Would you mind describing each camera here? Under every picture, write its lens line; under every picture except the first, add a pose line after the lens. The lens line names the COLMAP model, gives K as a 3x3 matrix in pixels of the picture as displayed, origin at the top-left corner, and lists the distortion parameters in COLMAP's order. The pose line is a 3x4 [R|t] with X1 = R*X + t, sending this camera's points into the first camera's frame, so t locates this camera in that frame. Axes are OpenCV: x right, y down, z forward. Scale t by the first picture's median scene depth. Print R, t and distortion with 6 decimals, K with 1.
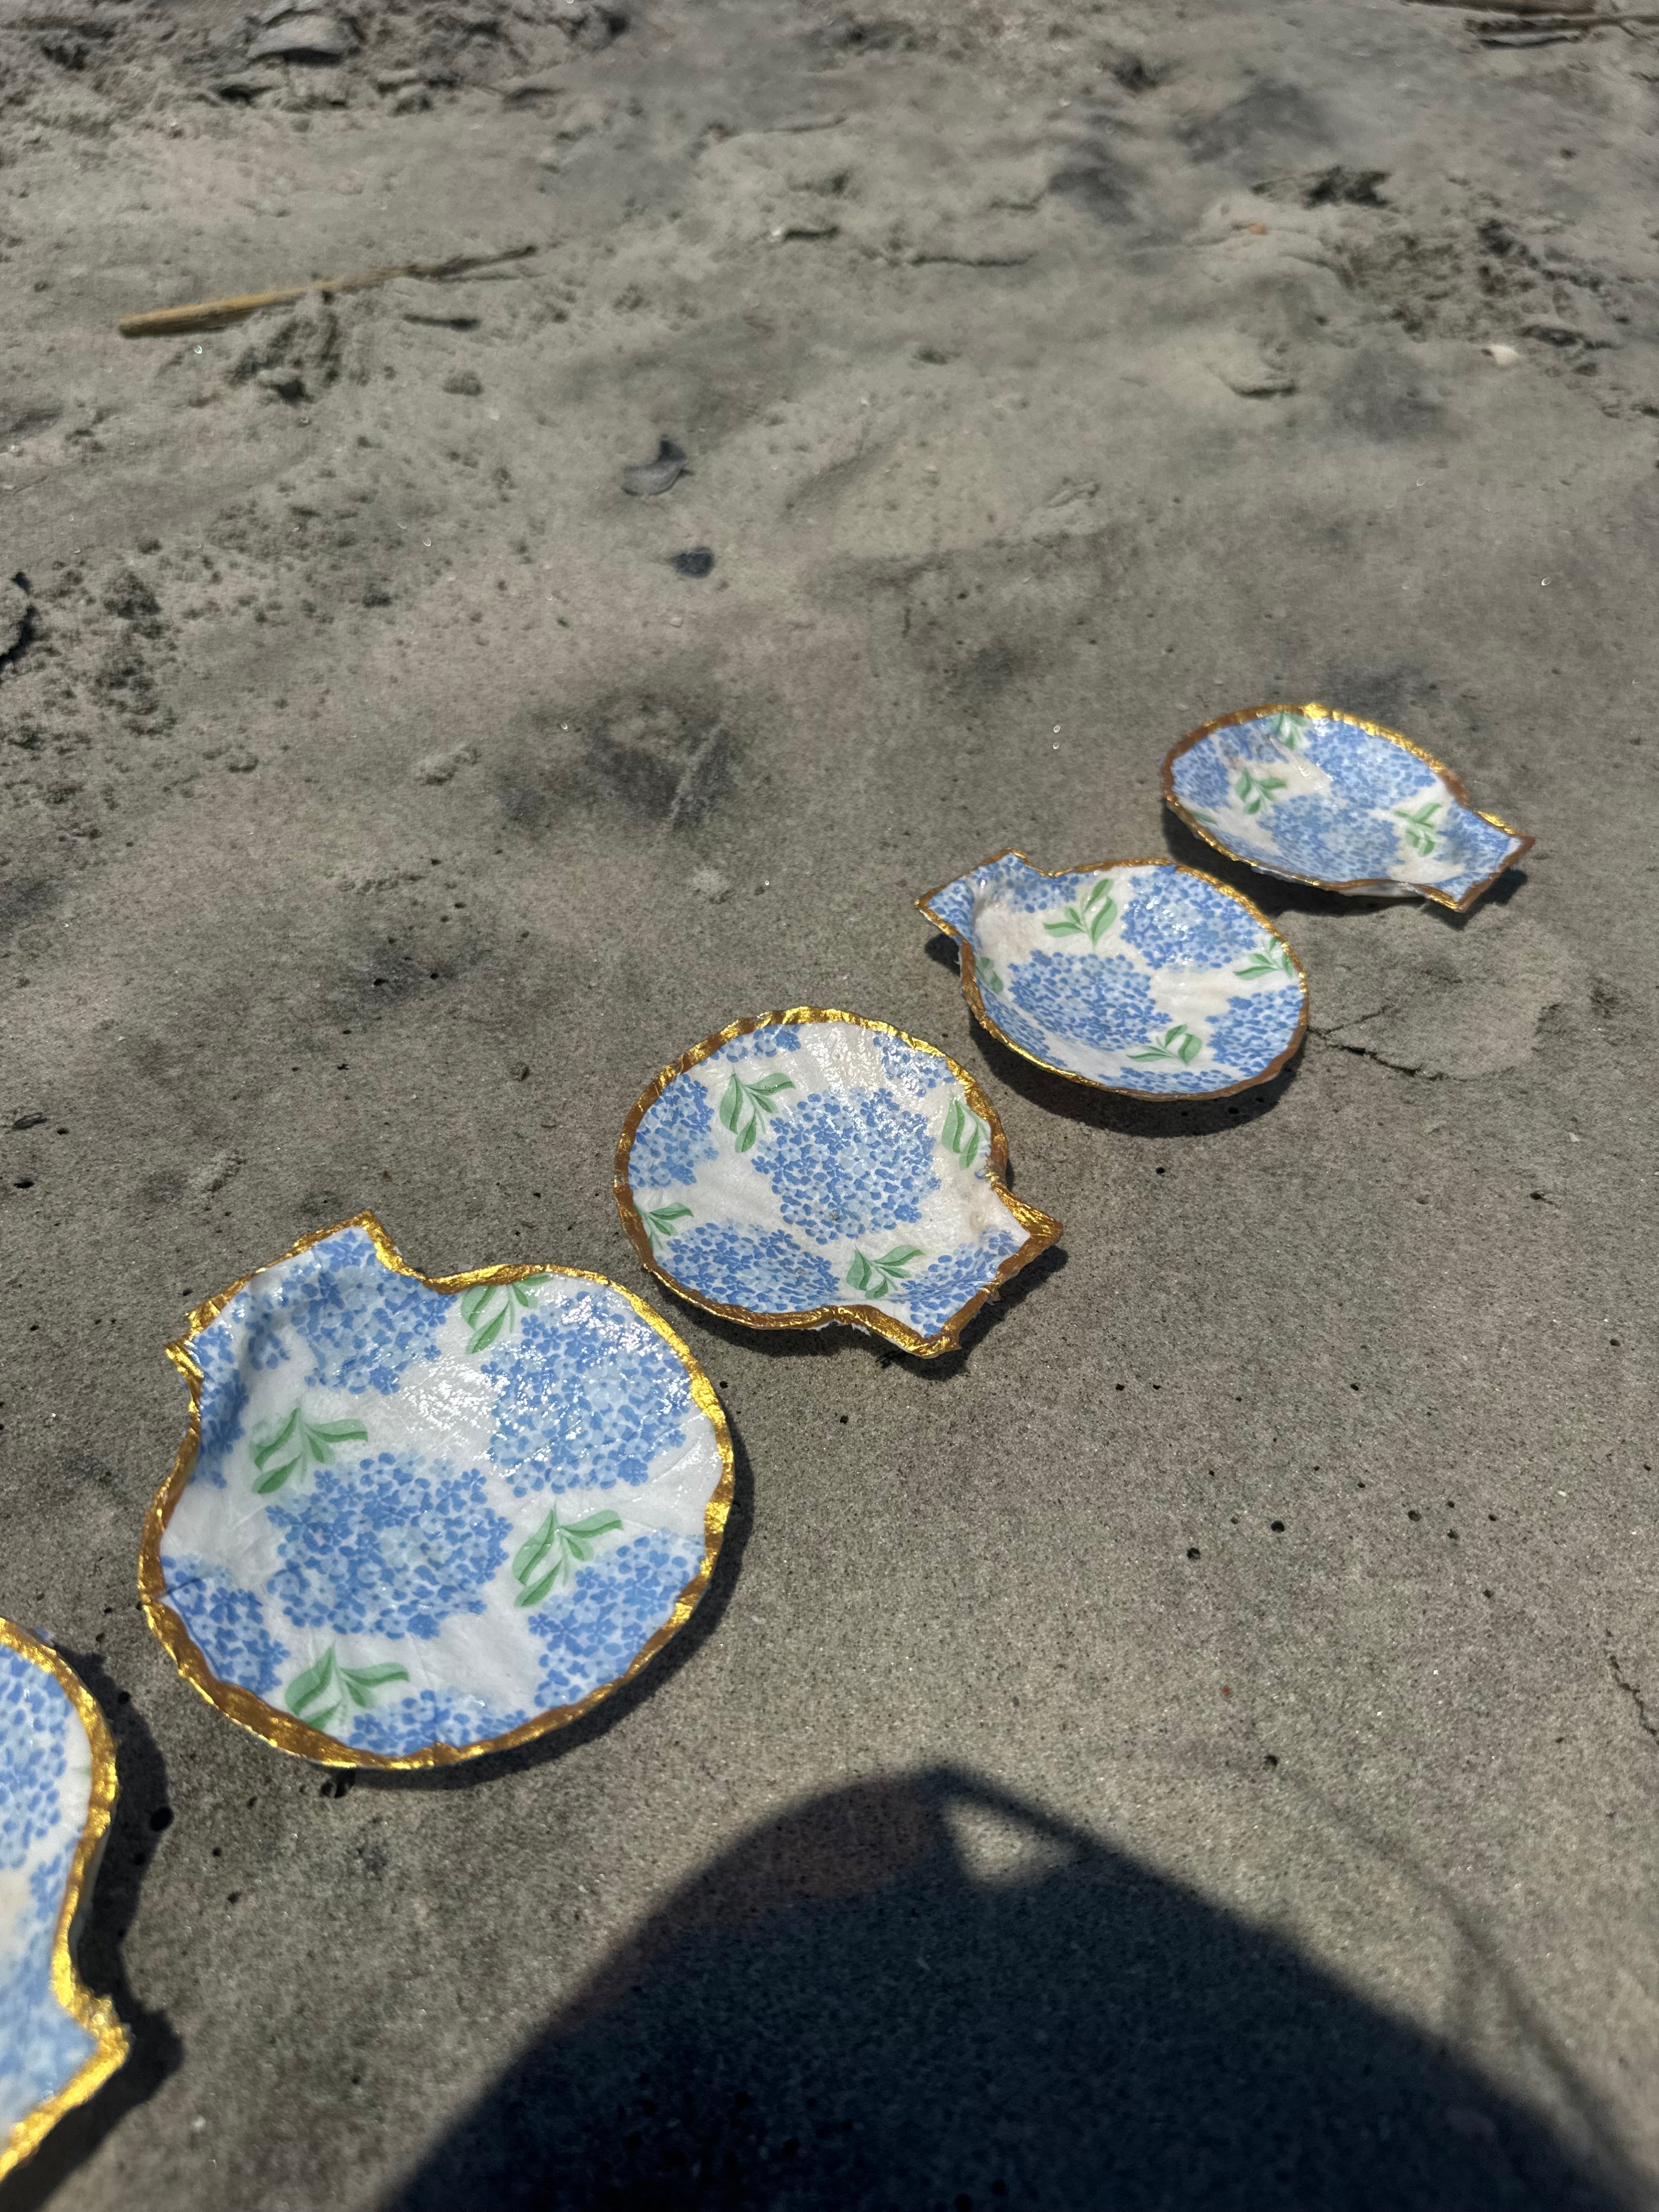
lens RADIAL K [[1665.0, 0, 859.8], [0, 1665.0, 1087.8], [0, 0, 1]] dist [0.092487, -0.202444]
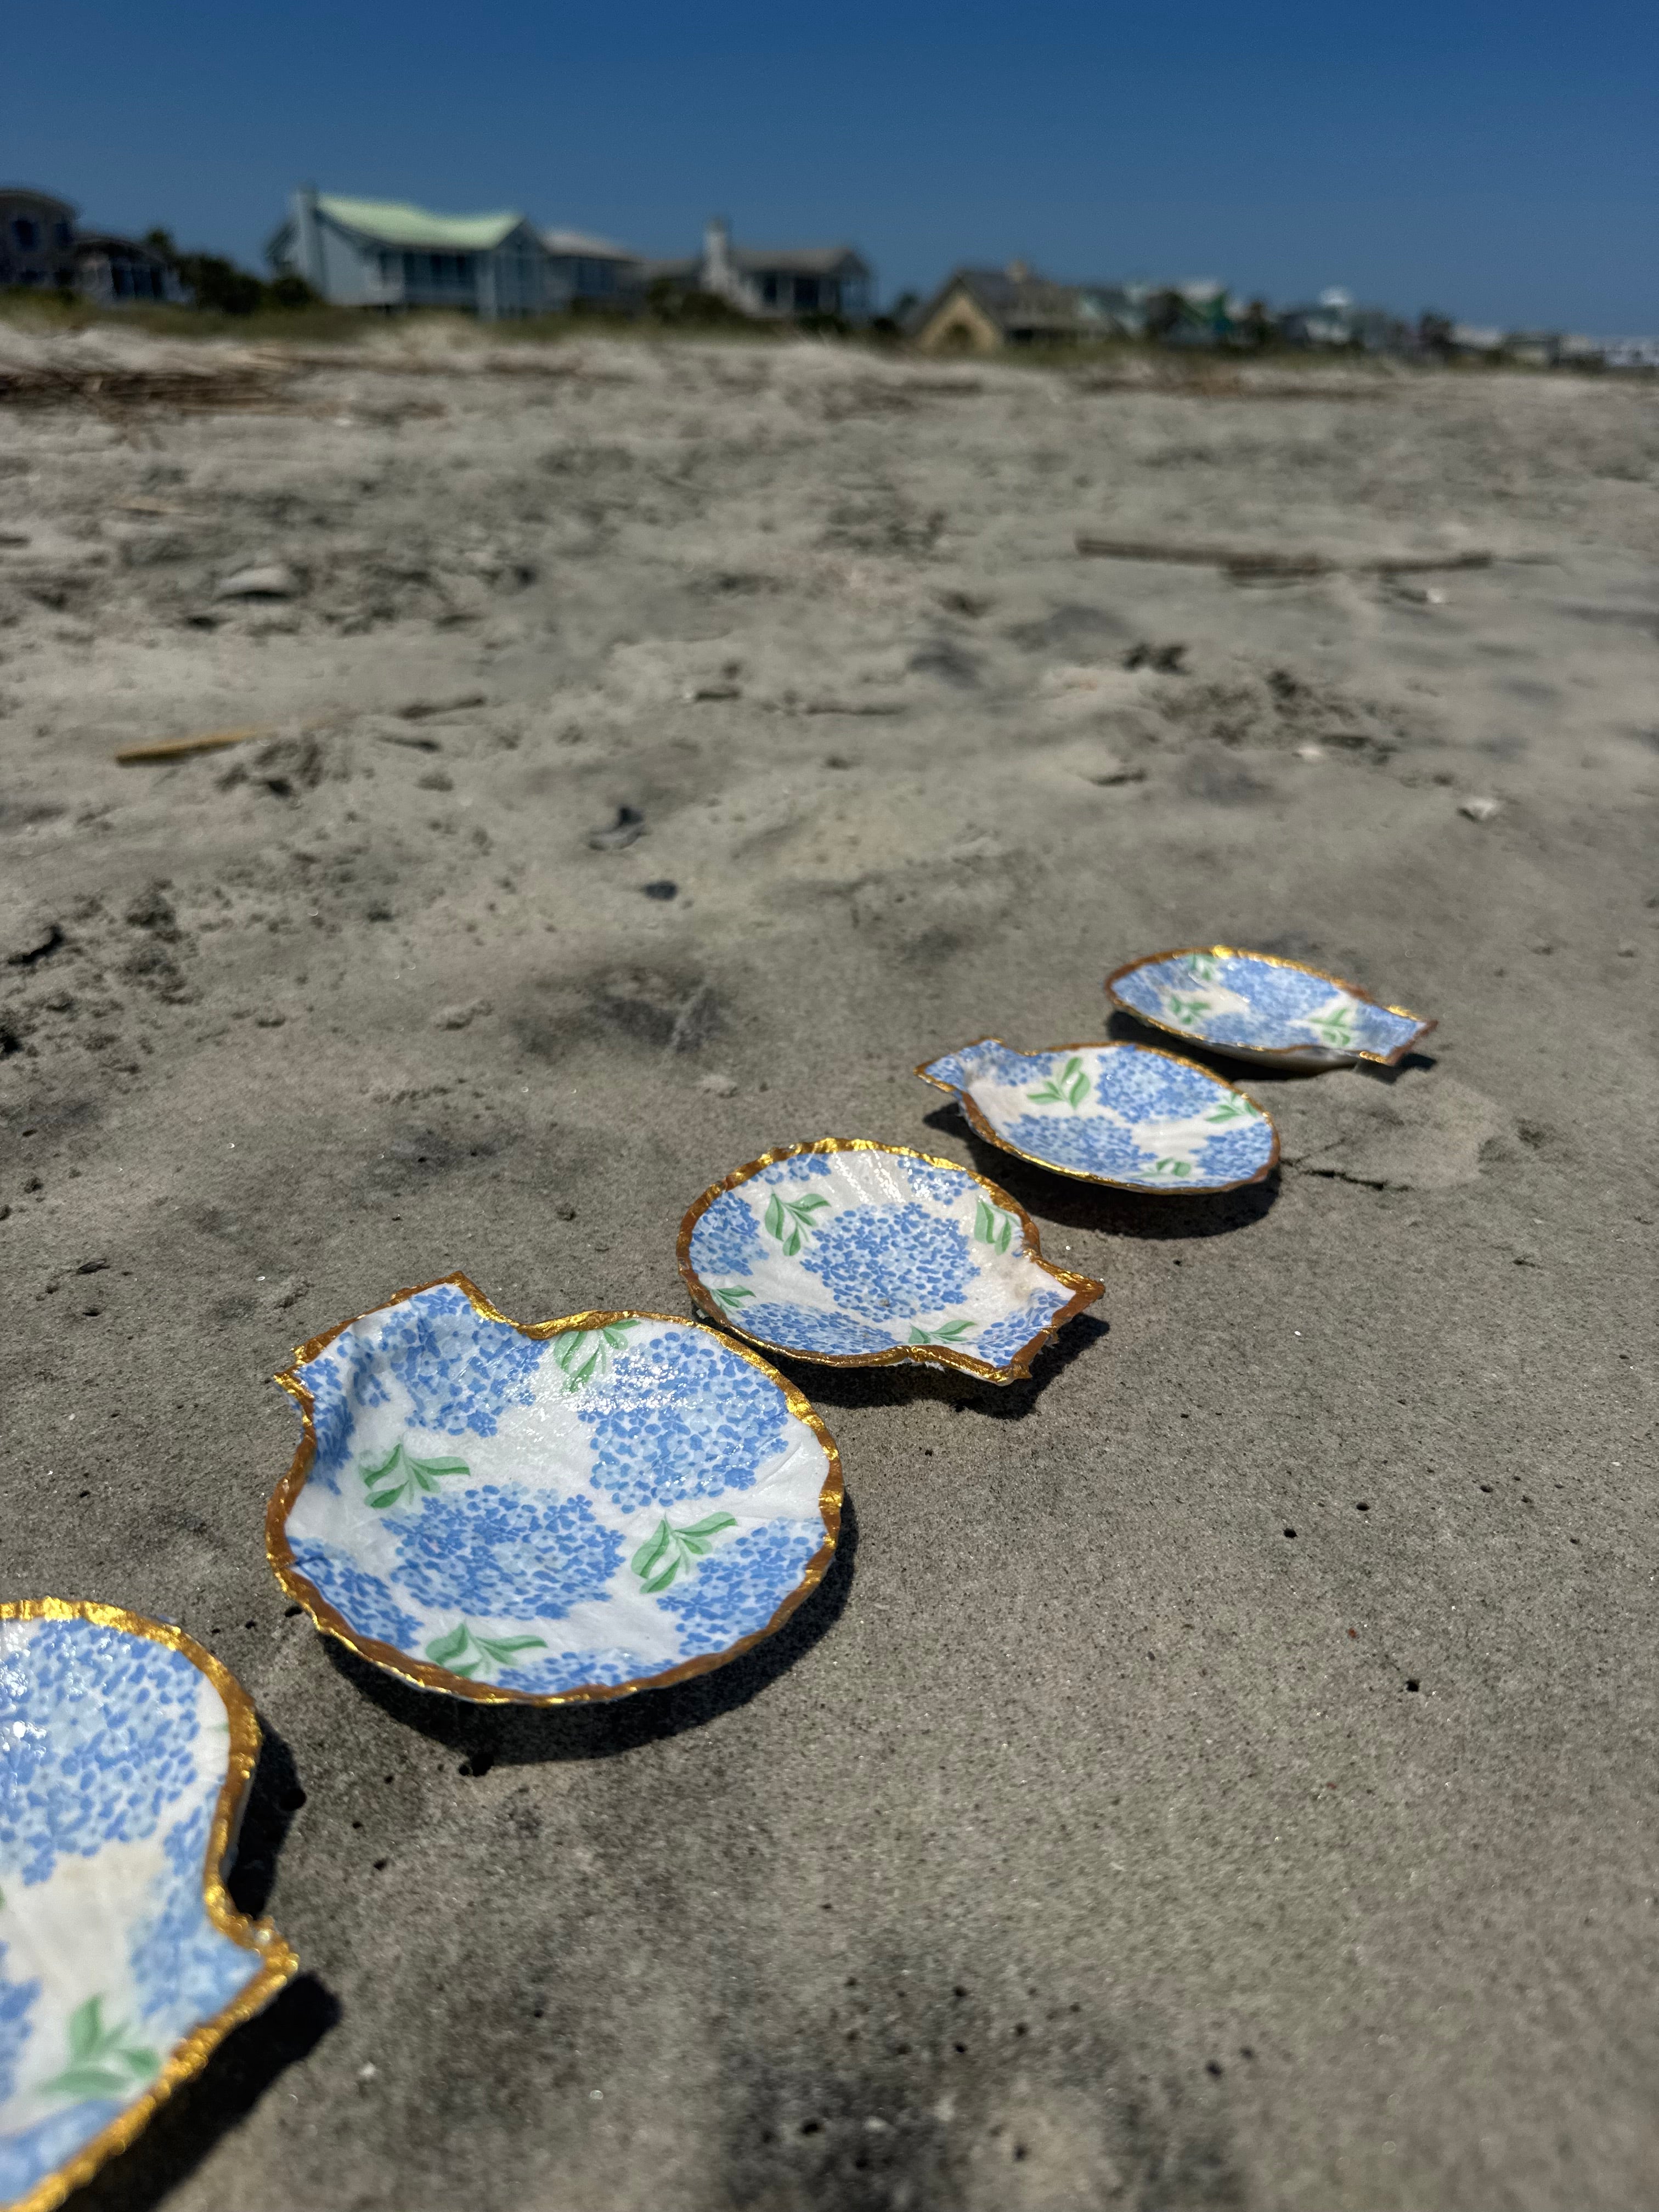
lens RADIAL K [[1648.6, 0, 852.3], [0, 1648.6, 1108.9], [0, 0, 1]] dist [0.134425, -0.298226]
pose [[0.993754, -0.060500, 0.093769, -0.116955], [0.087458, 0.944147, -0.317706, 0.269972], [-0.069311, 0.323923, 0.943541, -0.016661]]
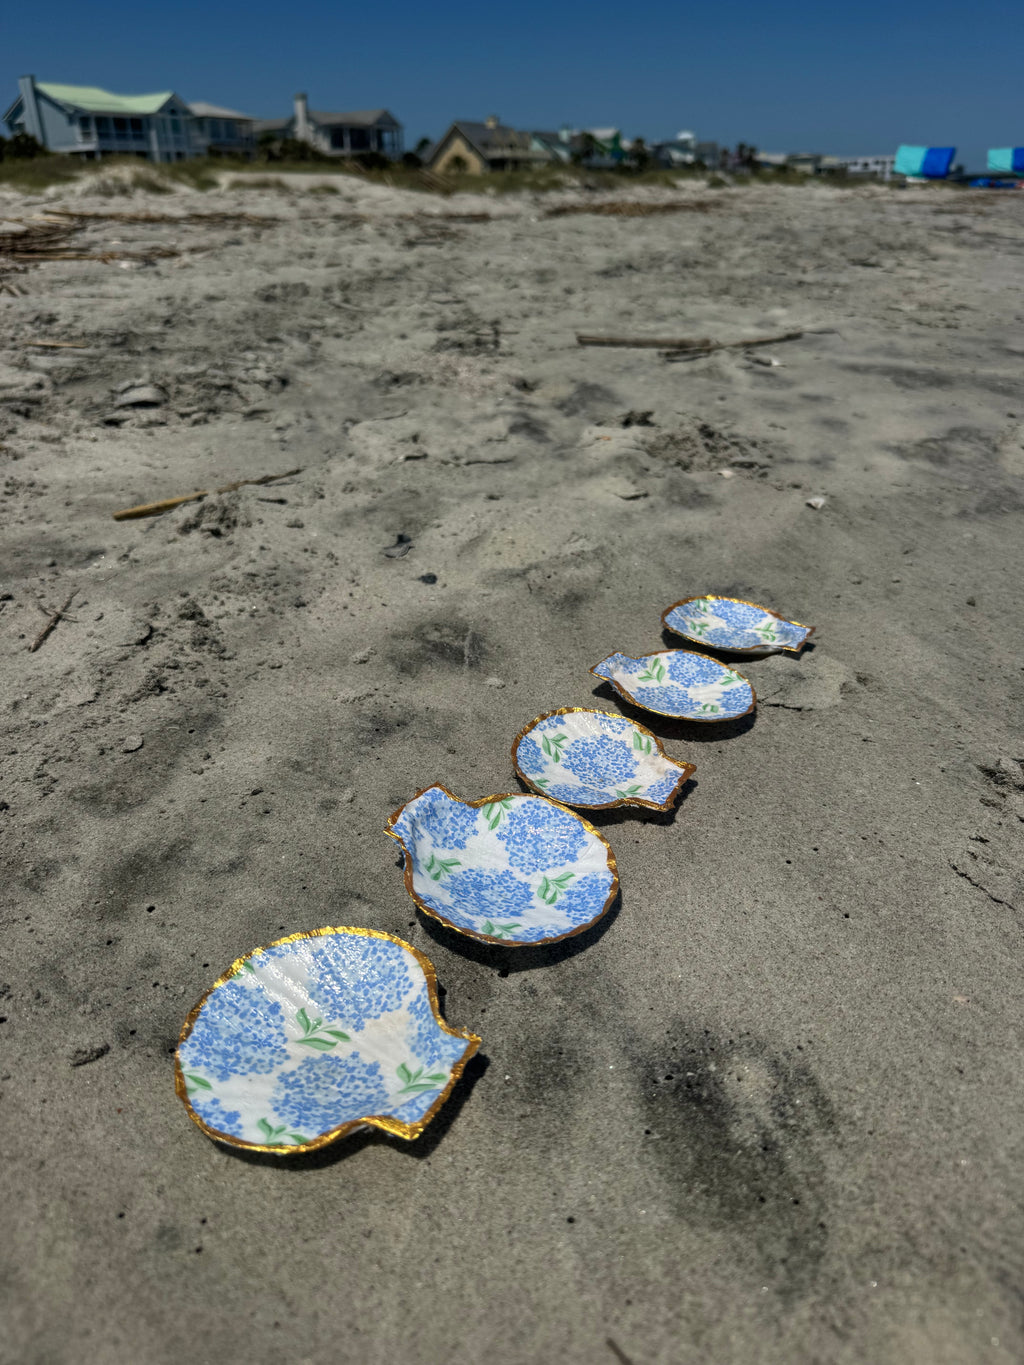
lens RADIAL K [[1021.8, 0, 515.2], [0, 1021.8, 689.0], [0, 0, 1]] dist [0.184749, -0.420250]
pose [[0.973749, -0.132621, 0.185000, -0.364981], [0.179104, 0.947988, -0.263134, 0.297007], [-0.140481, 0.289361, 0.946856, -0.390233]]
